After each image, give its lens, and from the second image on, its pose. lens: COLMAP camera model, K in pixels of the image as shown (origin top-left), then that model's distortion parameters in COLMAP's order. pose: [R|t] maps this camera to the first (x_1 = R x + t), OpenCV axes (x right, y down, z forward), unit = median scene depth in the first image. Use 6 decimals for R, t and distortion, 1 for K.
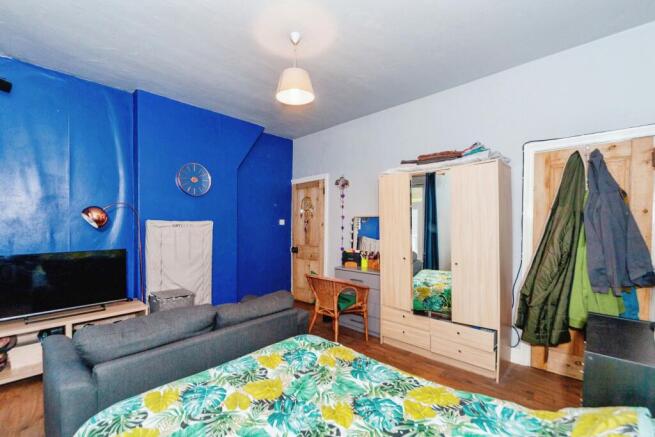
lens RADIAL K [[273.4, 0, 338.4], [0, 273.4, 229.1], [0, 0, 1]] dist [-0.001955, -0.000566]
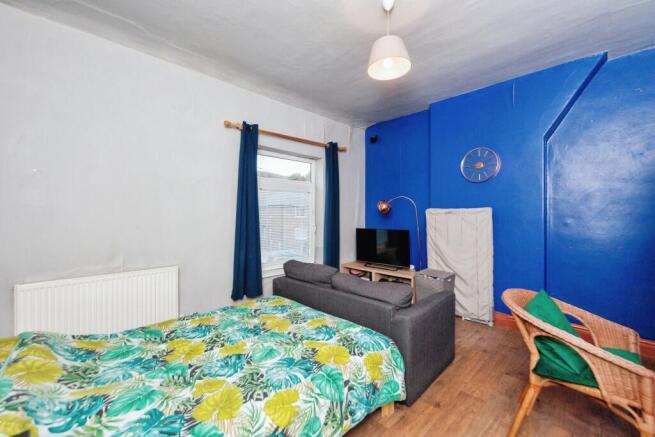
lens RADIAL K [[270.8, 0, 327.9], [0, 270.8, 214.2], [0, 0, 1]] dist [-0.000661, -0.000045]
pose [[-0.055715, -0.007876, -0.998416, 0.912365], [-0.006817, 0.999949, -0.007507, 0.005918], [0.998423, 0.006388, -0.055766, 1.055970]]
